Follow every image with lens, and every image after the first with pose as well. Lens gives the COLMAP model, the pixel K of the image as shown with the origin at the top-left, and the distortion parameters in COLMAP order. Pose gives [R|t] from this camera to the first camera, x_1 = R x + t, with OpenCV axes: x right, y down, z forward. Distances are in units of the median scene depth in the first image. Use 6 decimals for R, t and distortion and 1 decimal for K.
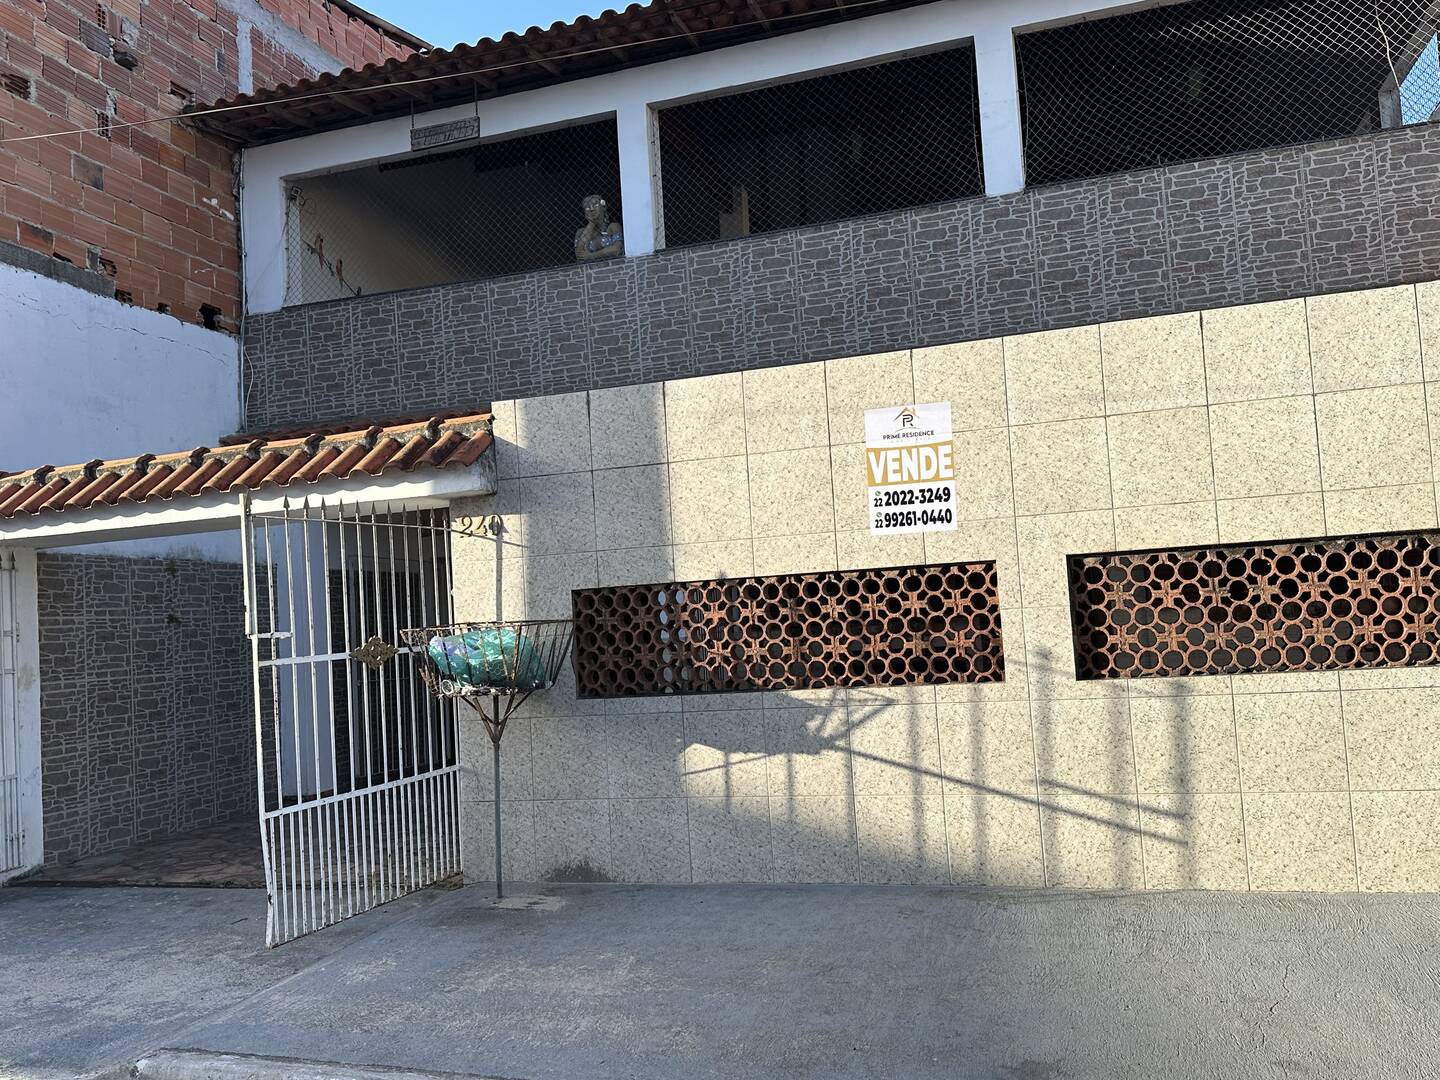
lens RADIAL K [[1210.9, 0, 710.6], [0, 1210.9, 538.7], [0, 0, 1]] dist [0.057036, -0.029017]
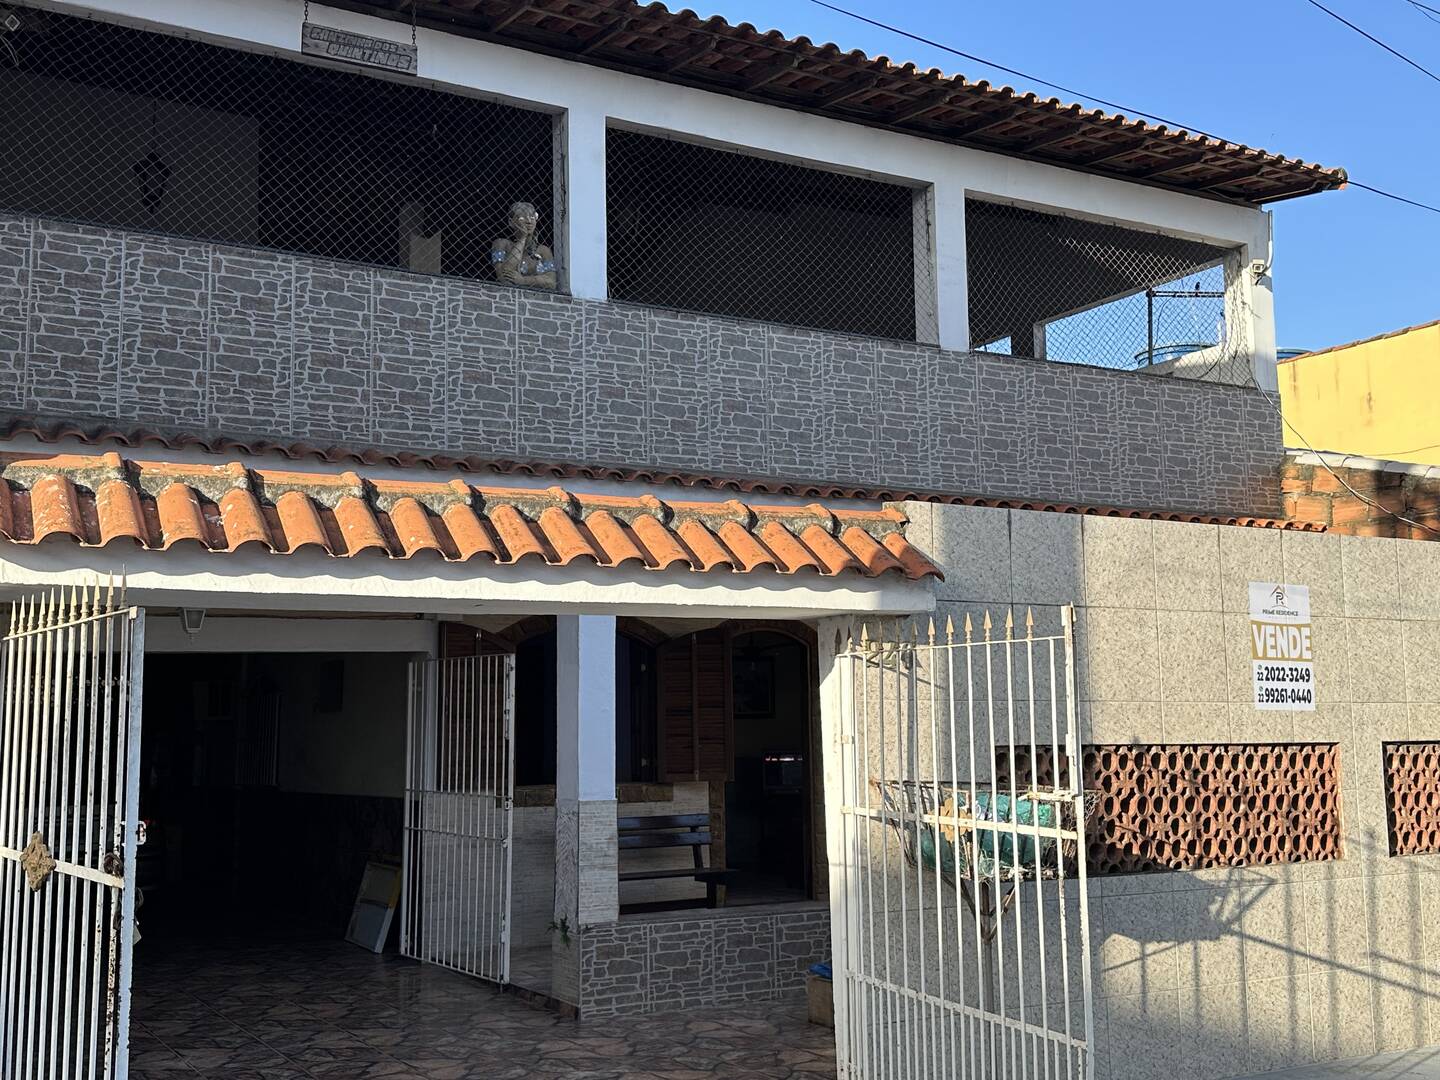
lens RADIAL K [[1499.5, 0, 730.4], [0, 1499.5, 539.2], [0, 0, 1]] dist [-0.002299, 0.000000]
pose [[0.681296, 0.151320, 0.716197, -1.010451], [-0.078779, 0.987875, -0.133780, 0.055277], [-0.727757, 0.034722, 0.684956, 0.453272]]
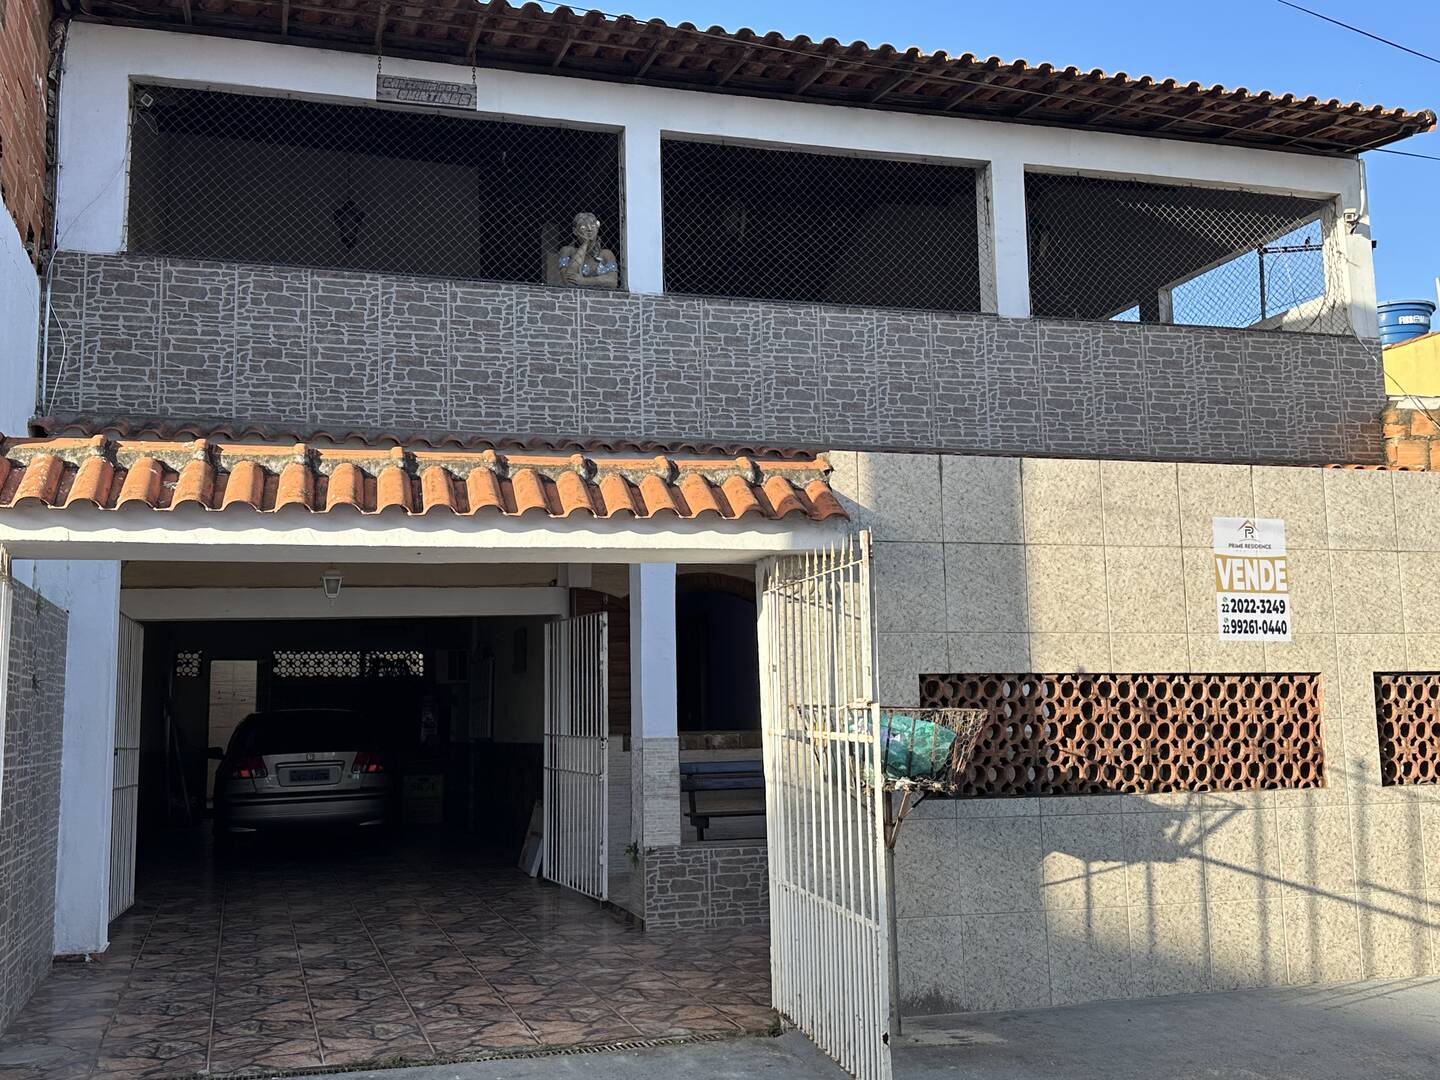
lens RADIAL K [[1387.6, 0, 714.8], [0, 1387.6, 536.7], [0, 0, 1]] dist [0.010021, 0.000000]
pose [[0.829624, 0.121630, 0.544914, -0.827118], [-0.071305, 0.991072, -0.112656, 0.069817], [-0.553751, 0.054607, 0.830890, 0.253931]]
